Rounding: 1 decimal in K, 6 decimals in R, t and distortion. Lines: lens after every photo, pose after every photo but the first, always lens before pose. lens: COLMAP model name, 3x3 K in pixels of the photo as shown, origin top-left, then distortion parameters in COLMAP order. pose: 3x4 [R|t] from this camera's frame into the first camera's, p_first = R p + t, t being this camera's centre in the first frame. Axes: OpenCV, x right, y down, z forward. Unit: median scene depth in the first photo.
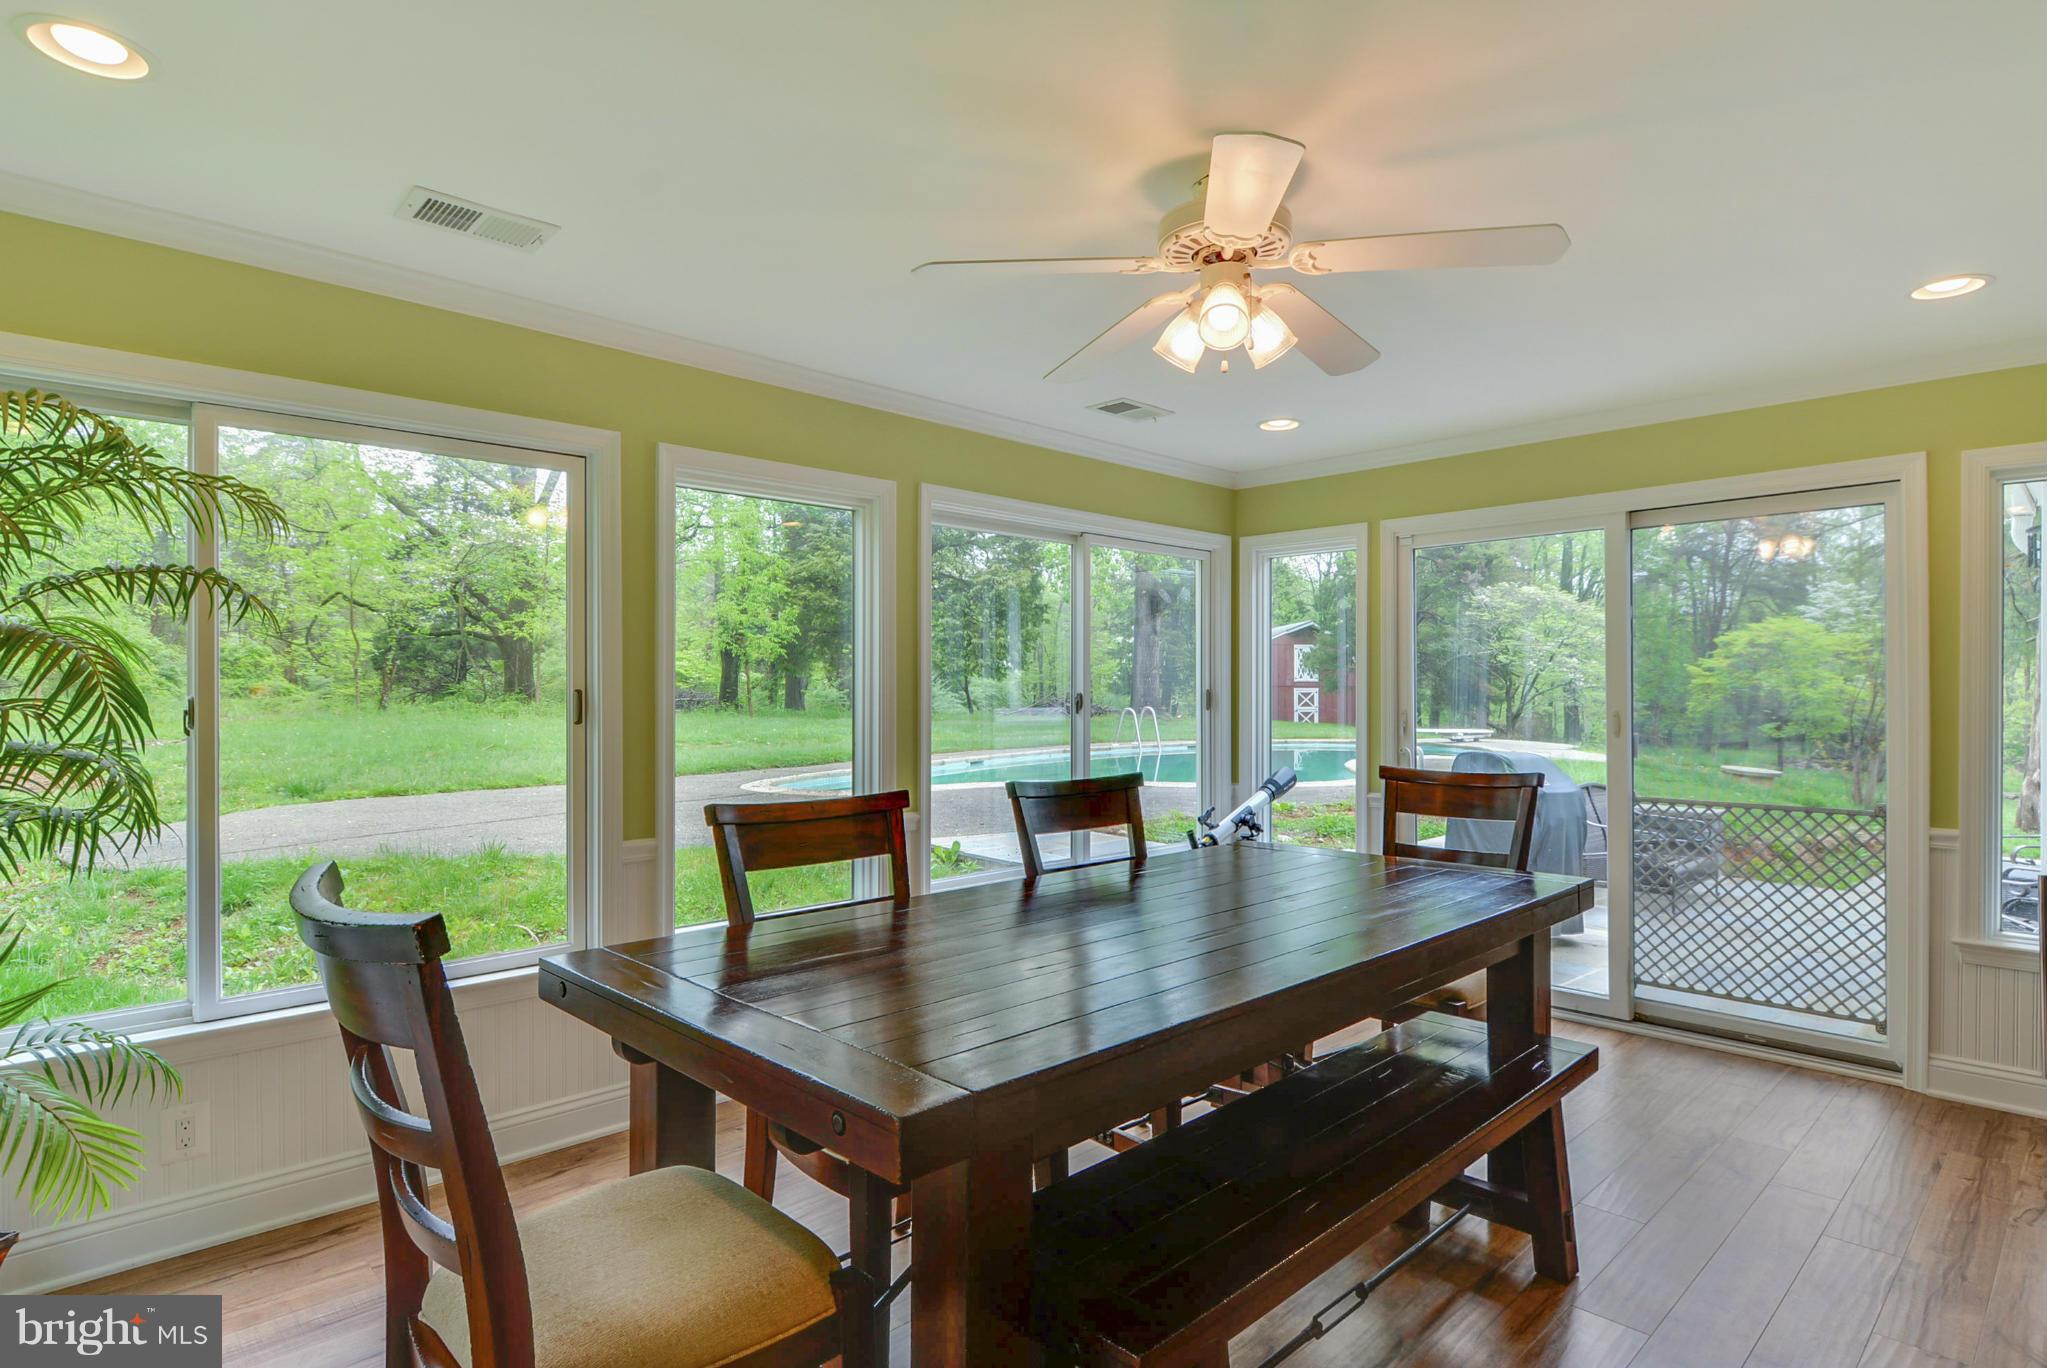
lens RADIAL K [[1072.2, 0, 1031.2], [0, 1072.2, 690.8], [0, 0, 1]] dist [-0.000804, -0.000998]
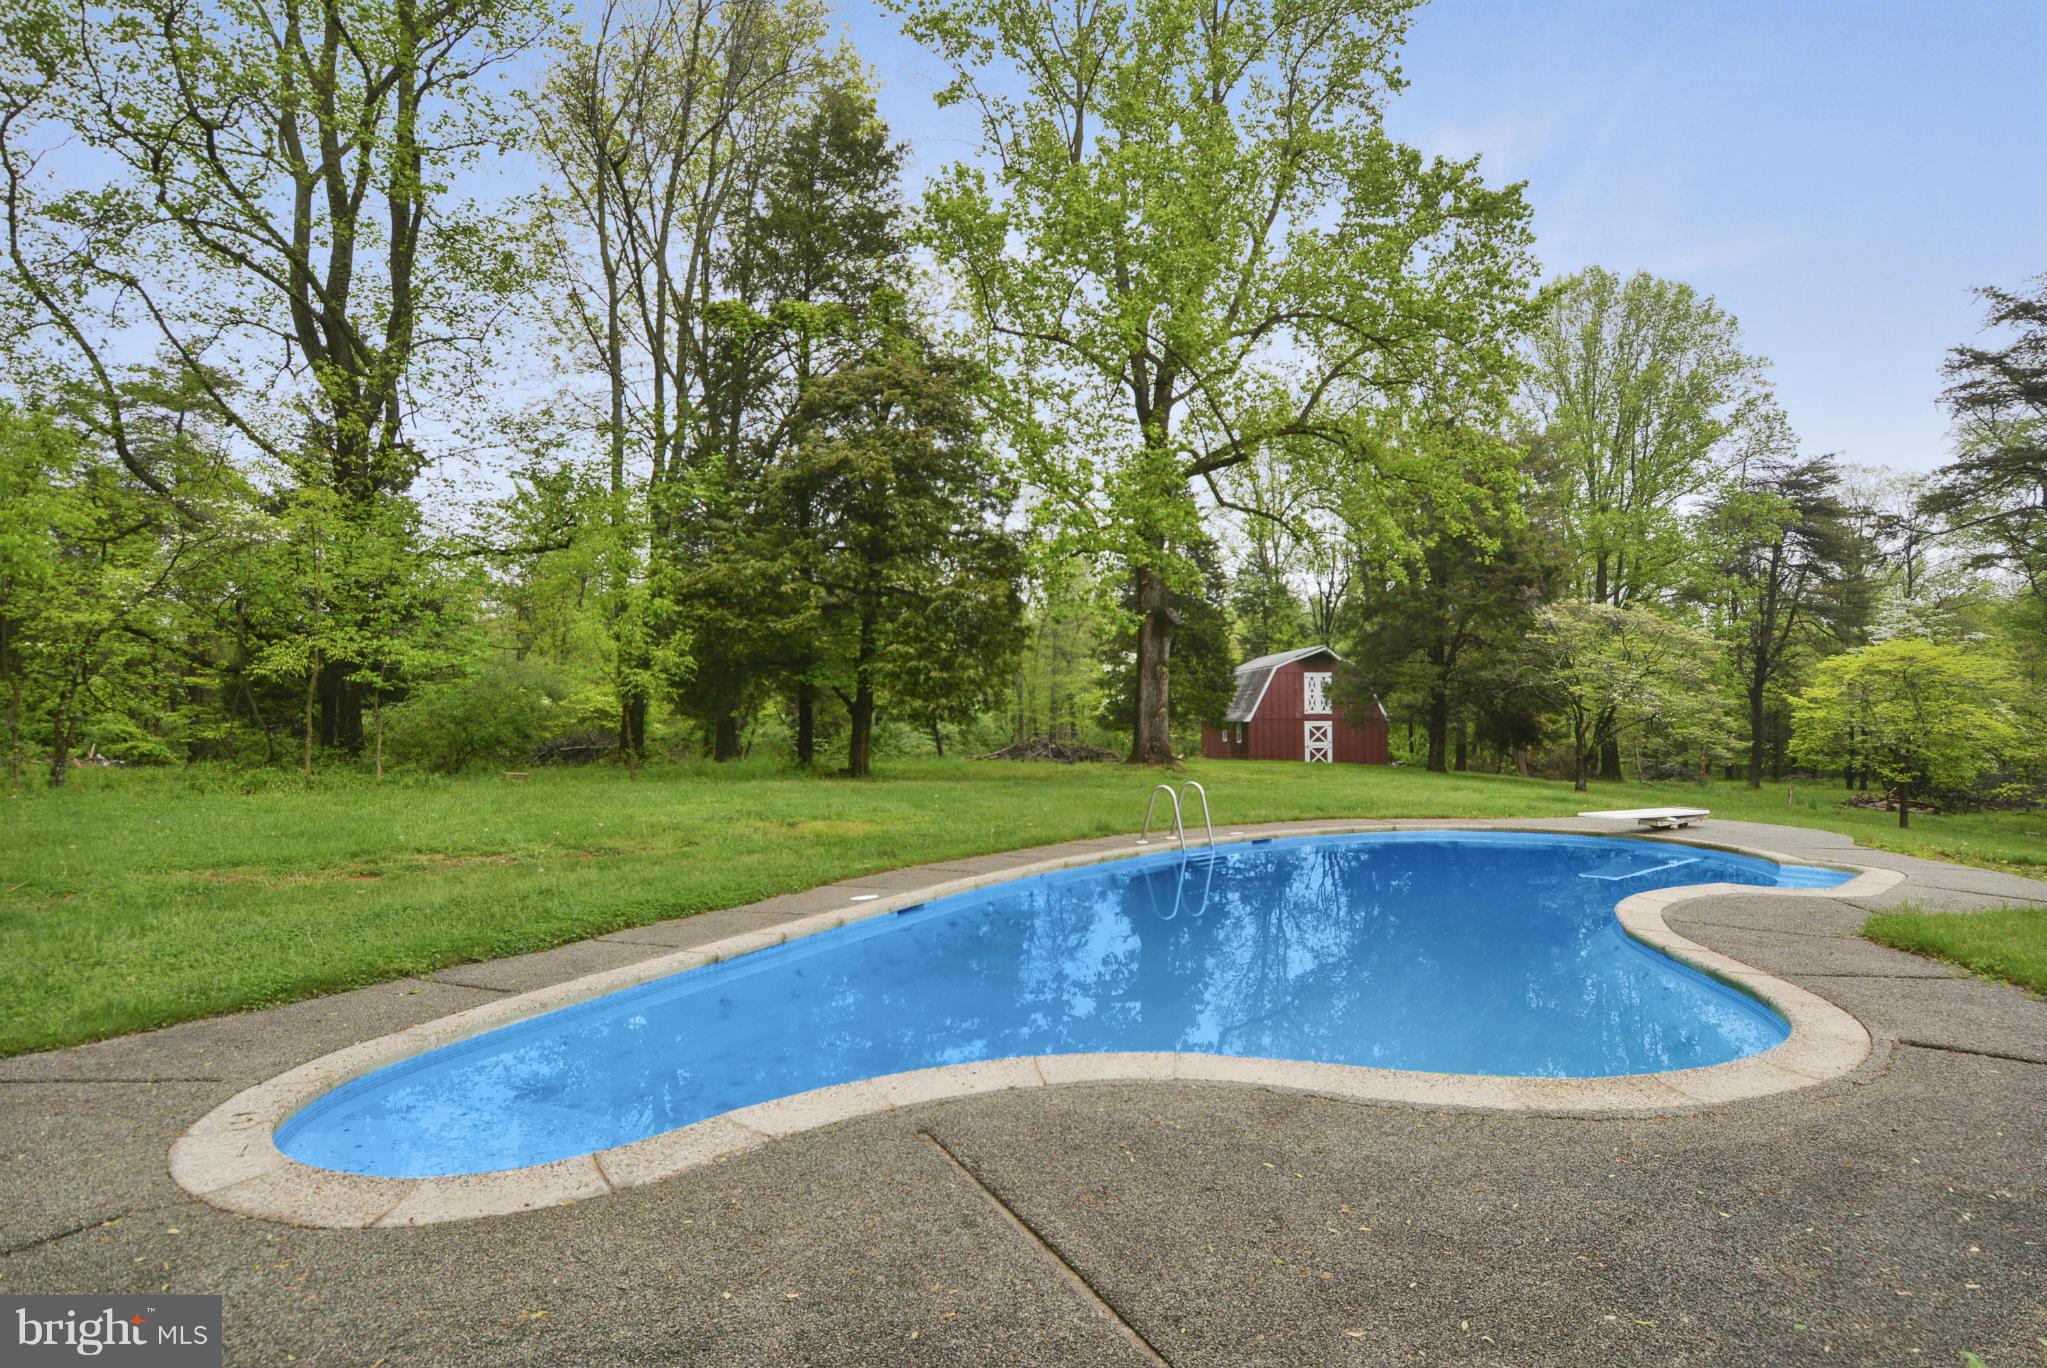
lens RADIAL K [[1072.2, 0, 1031.2], [0, 1072.2, 690.8], [0, 0, 1]] dist [-0.000804, -0.000998]
pose [[0.999781, -0.006043, 0.020050, 0.000173], [0.006533, 0.999680, -0.024449, -0.011448], [-0.019896, 0.024575, 0.999500, 0.170531]]
